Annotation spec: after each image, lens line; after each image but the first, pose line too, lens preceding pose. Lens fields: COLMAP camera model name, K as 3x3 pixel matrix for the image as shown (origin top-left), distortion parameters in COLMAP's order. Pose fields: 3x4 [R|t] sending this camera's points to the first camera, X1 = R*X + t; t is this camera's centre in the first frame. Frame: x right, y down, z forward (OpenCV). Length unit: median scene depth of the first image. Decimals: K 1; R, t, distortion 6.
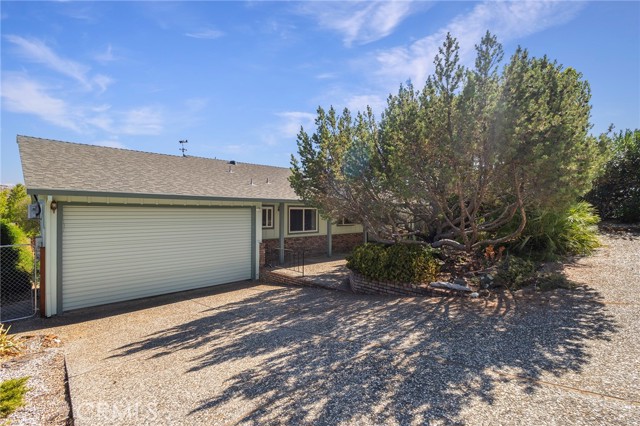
lens RADIAL K [[287.8, 0, 320.0], [0, 287.8, 213.0], [0, 0, 1]] dist [0.003302, 0.000411]
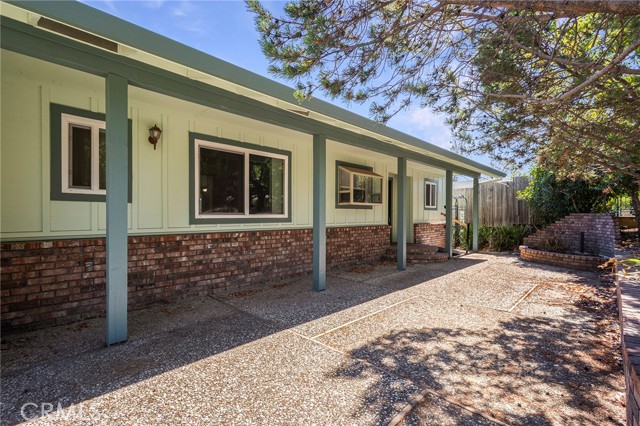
lens RADIAL K [[287.8, 0, 320.0], [0, 287.8, 213.0], [0, 0, 1]] dist [0.003302, 0.000411]
pose [[0.999195, 0.002652, 0.040041, 0.022592], [-0.002611, 0.999996, -0.001071, 0.070961], [-0.040043, 0.000965, 0.999197, 0.759199]]
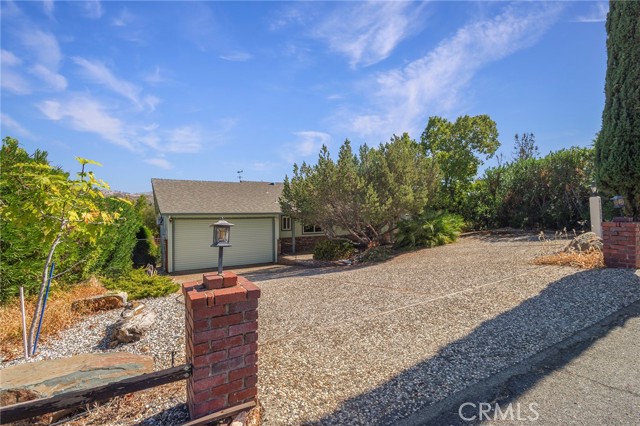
lens RADIAL K [[287.8, 0, 320.0], [0, 287.8, 213.0], [0, 0, 1]] dist [0.003302, 0.000411]
pose [[0.969961, -0.009342, -0.243080, 0.378012], [0.009575, 0.999954, -0.000224, -0.038556], [0.243071, -0.002111, 0.970006, -0.453846]]
